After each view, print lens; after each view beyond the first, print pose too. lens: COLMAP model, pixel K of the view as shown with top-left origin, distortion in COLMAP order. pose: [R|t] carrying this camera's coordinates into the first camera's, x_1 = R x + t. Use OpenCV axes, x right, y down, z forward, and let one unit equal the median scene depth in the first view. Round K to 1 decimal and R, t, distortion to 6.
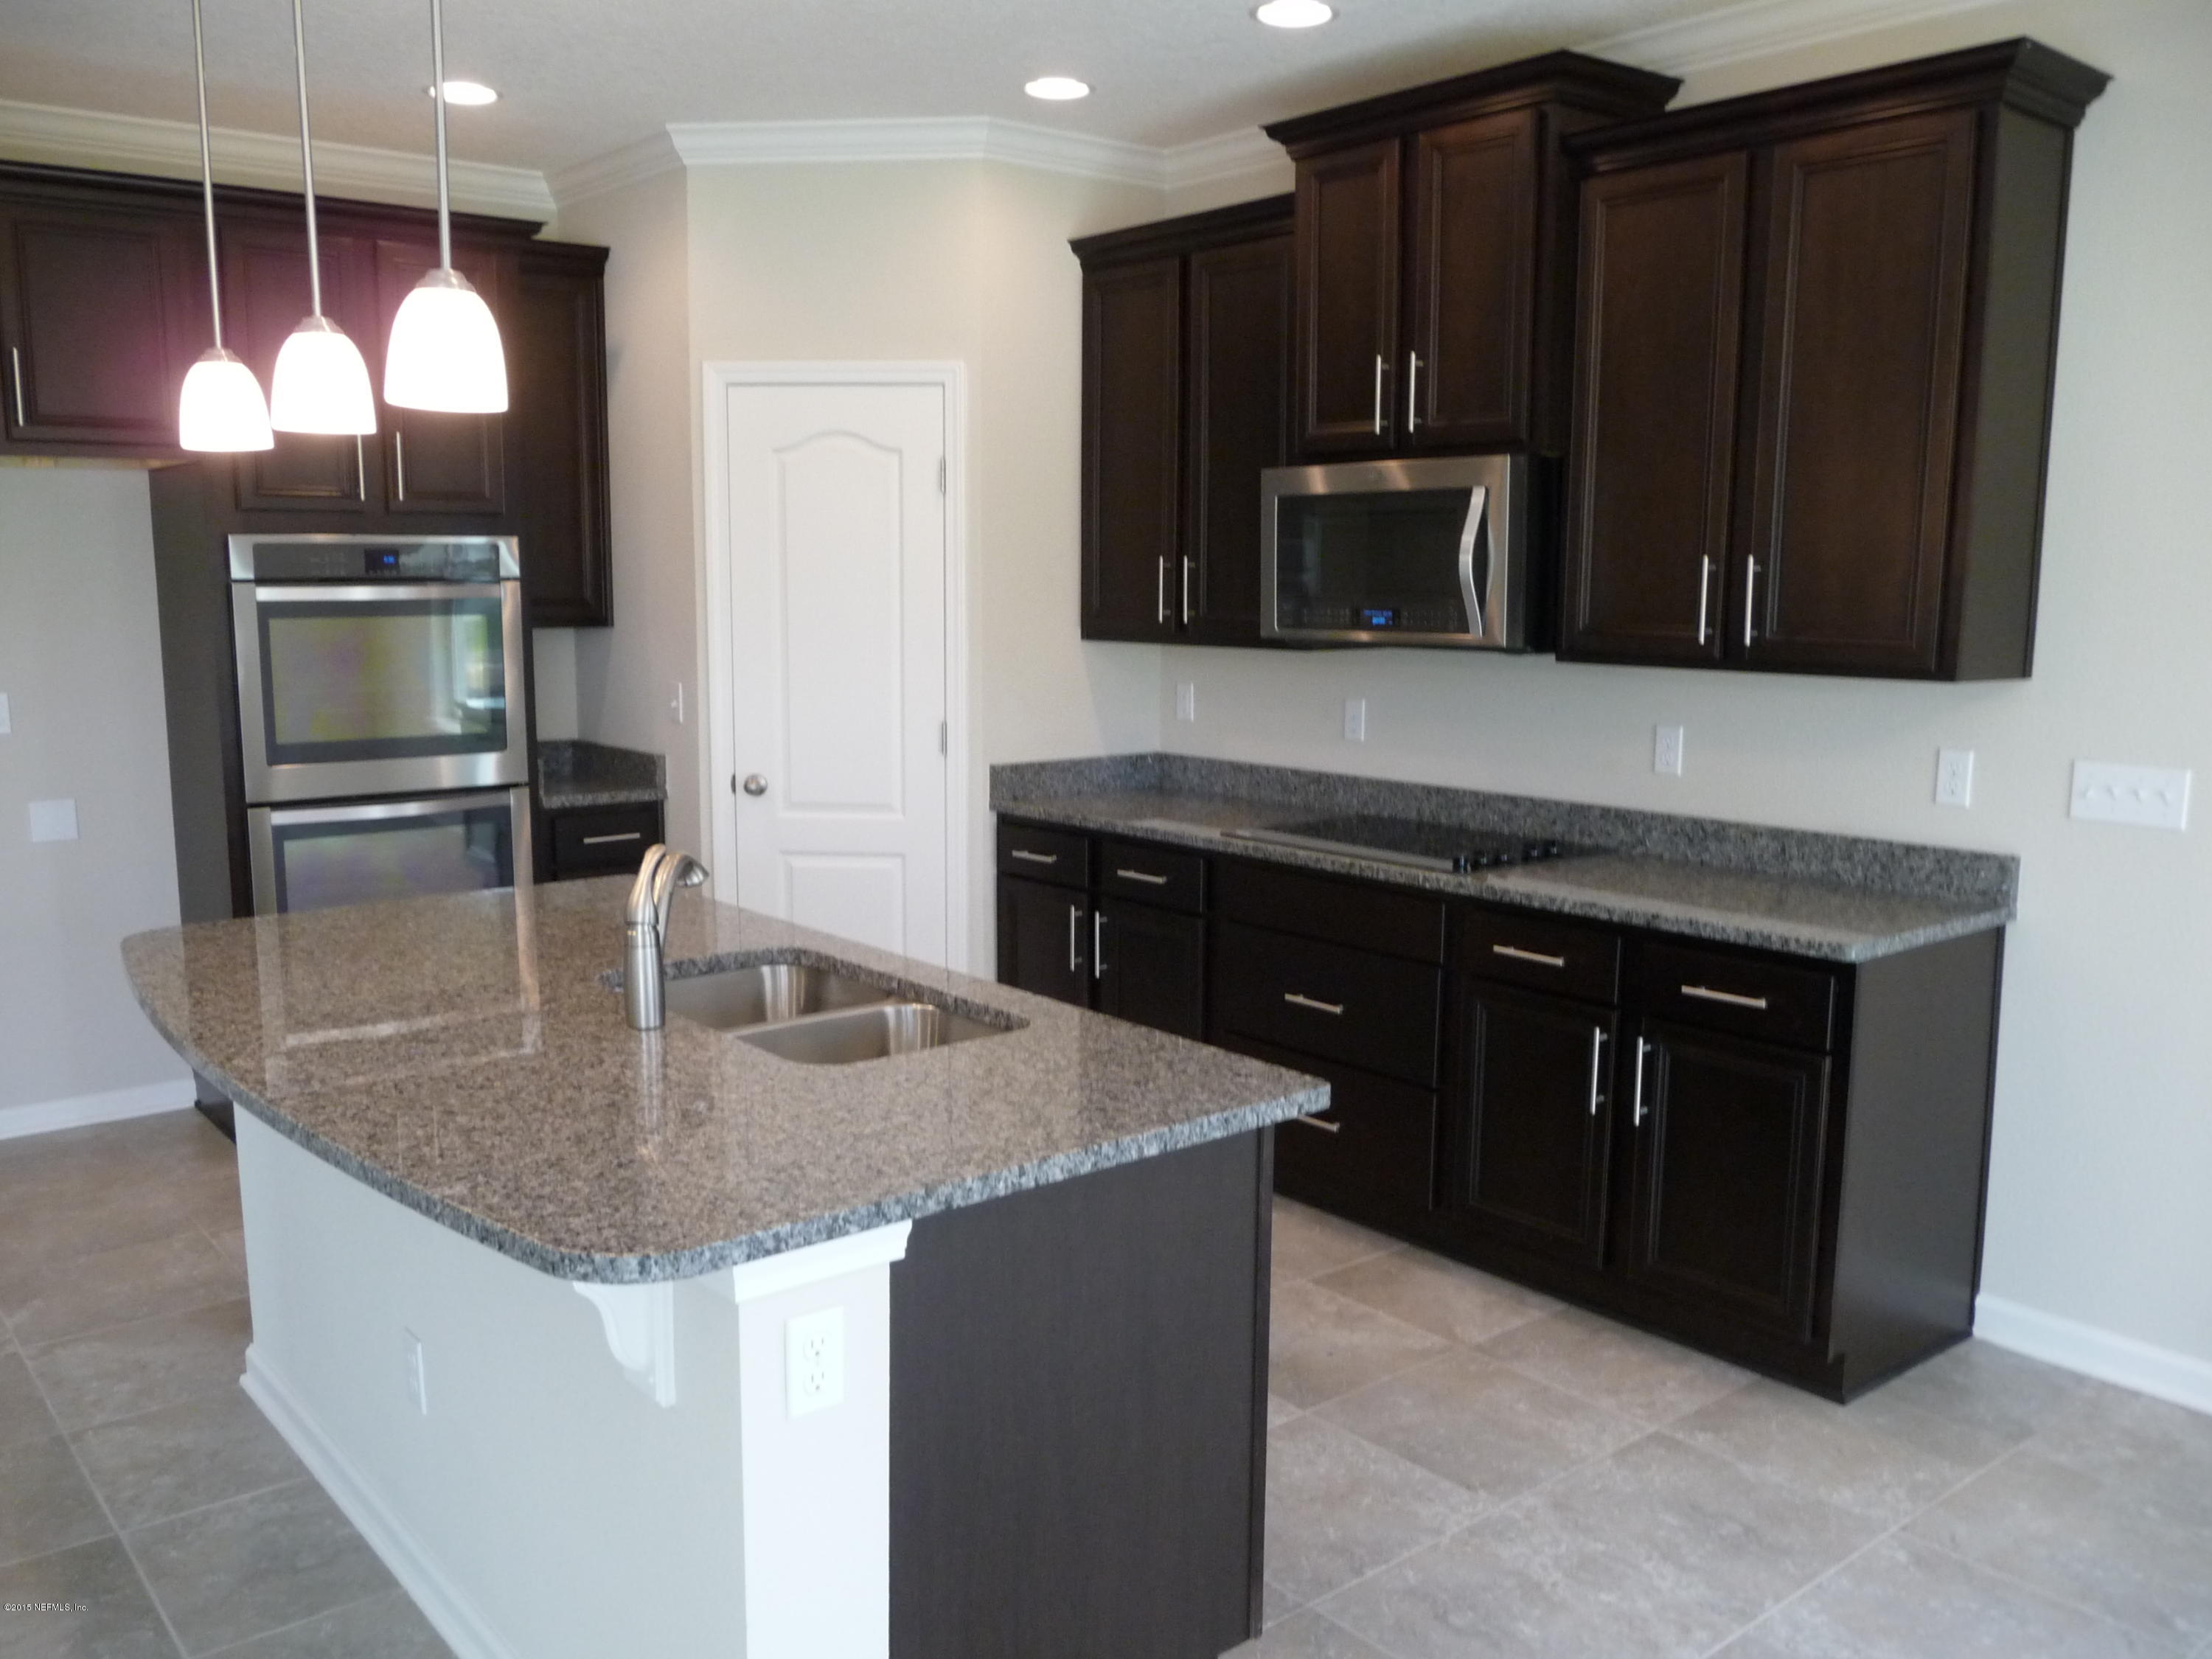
lens RADIAL K [[1807.2, 0, 1107.0], [0, 1807.2, 861.4], [0, 0, 1]] dist [-0.035412, 0.010277]
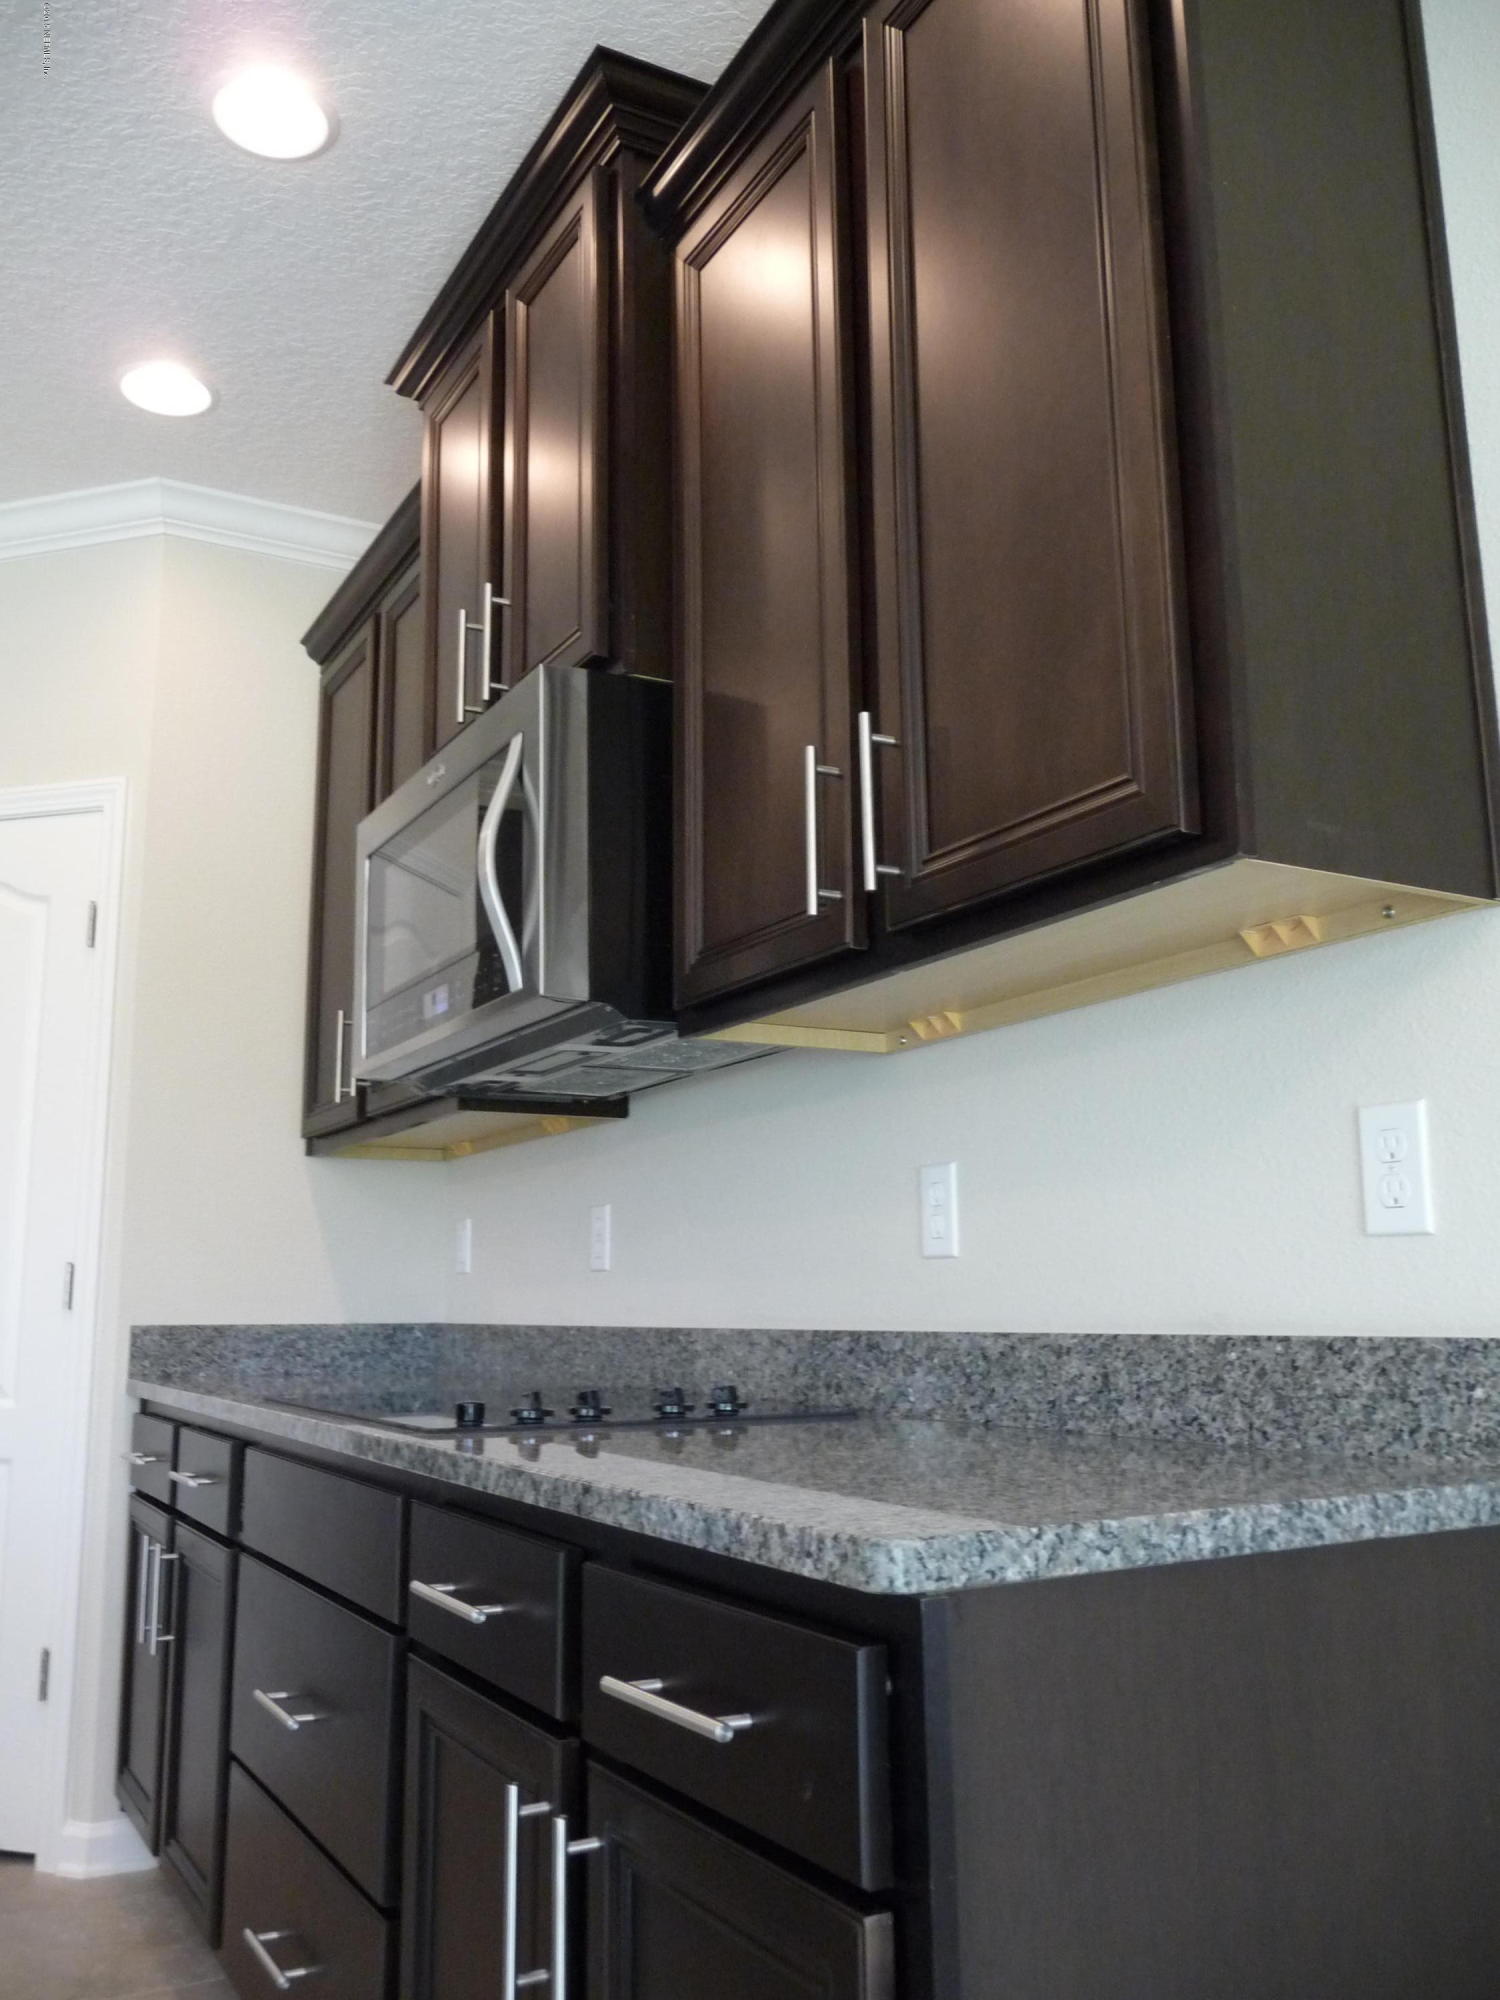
lens RADIAL K [[1634.0, 0, 735.7], [0, 1634.0, 998.9], [0, 0, 1]] dist [-0.035412, 0.010277]
pose [[0.982996, -0.045620, -0.177872, 0.335270], [-0.017460, 0.941040, -0.337846, 0.041157], [0.182797, 0.335206, 0.924241, 0.521357]]
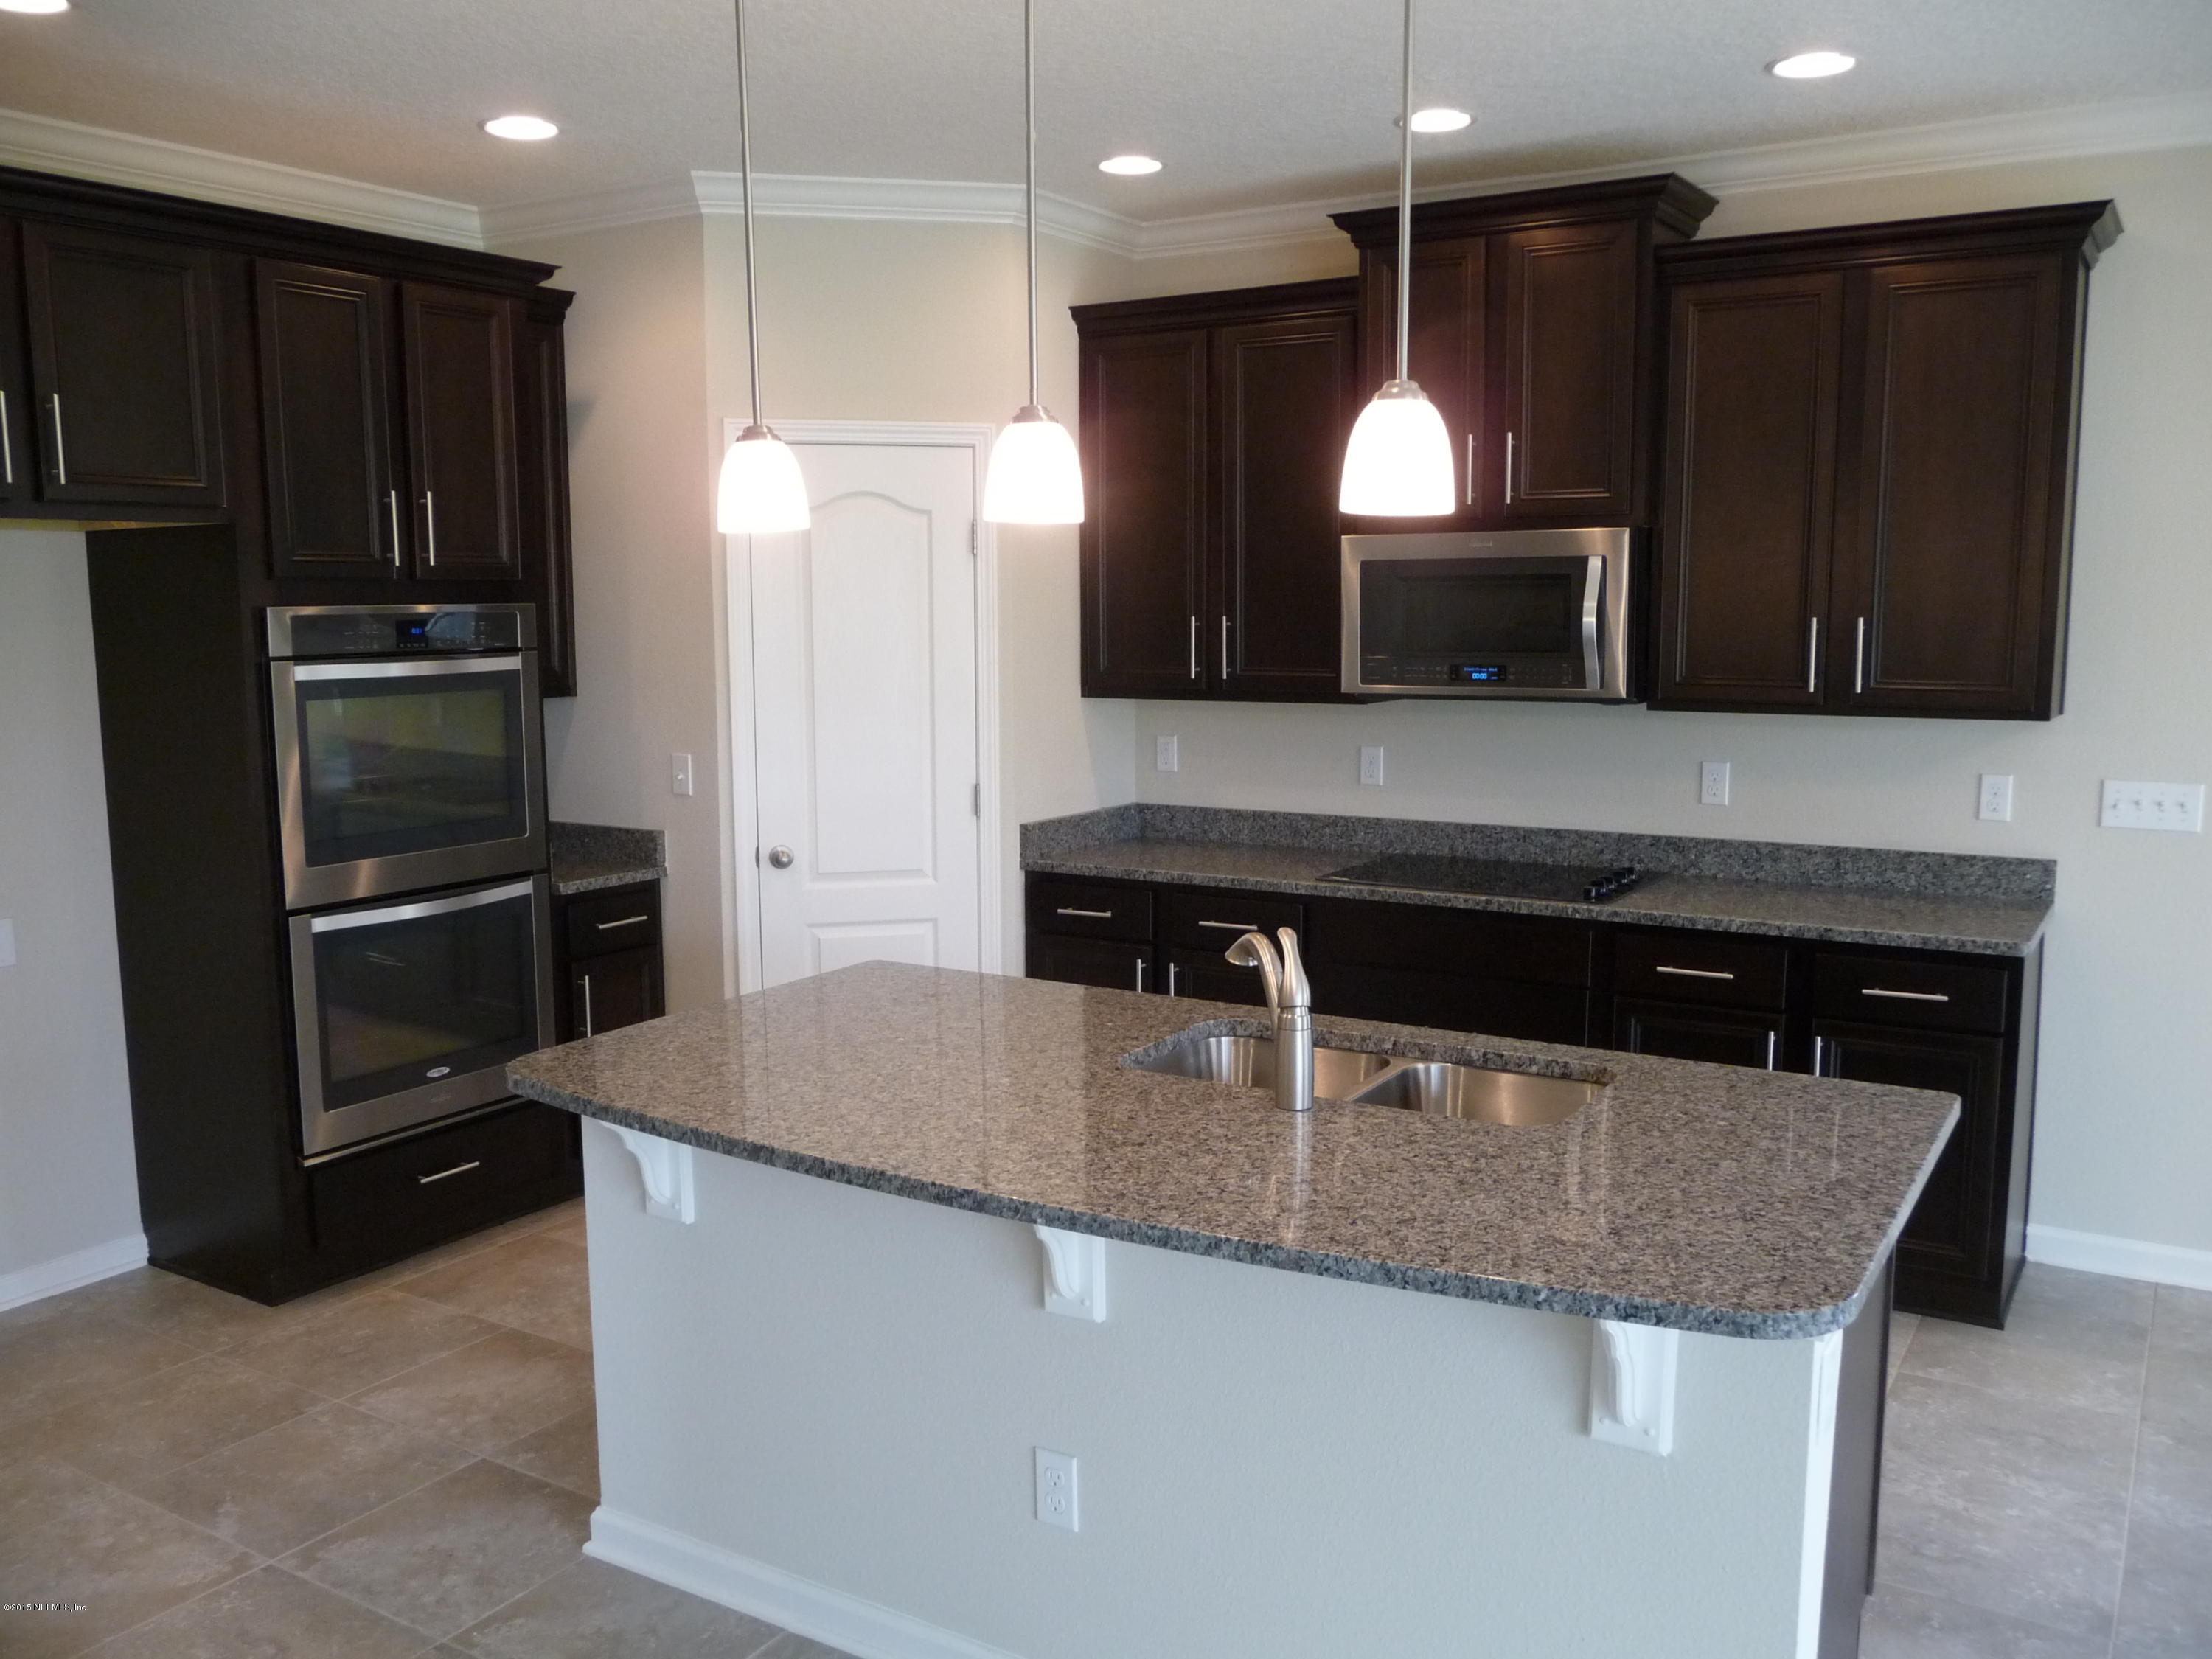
lens RADIAL K [[1805.9, 0, 1107.7], [0, 1805.9, 855.0], [0, 0, 1]] dist [-0.040626, 0.003172]
pose [[0.948425, -0.054794, 0.312232, -0.402000], [0.061225, 0.998065, -0.010822, -0.027257], [-0.311035, 0.029380, 0.949944, 0.041976]]
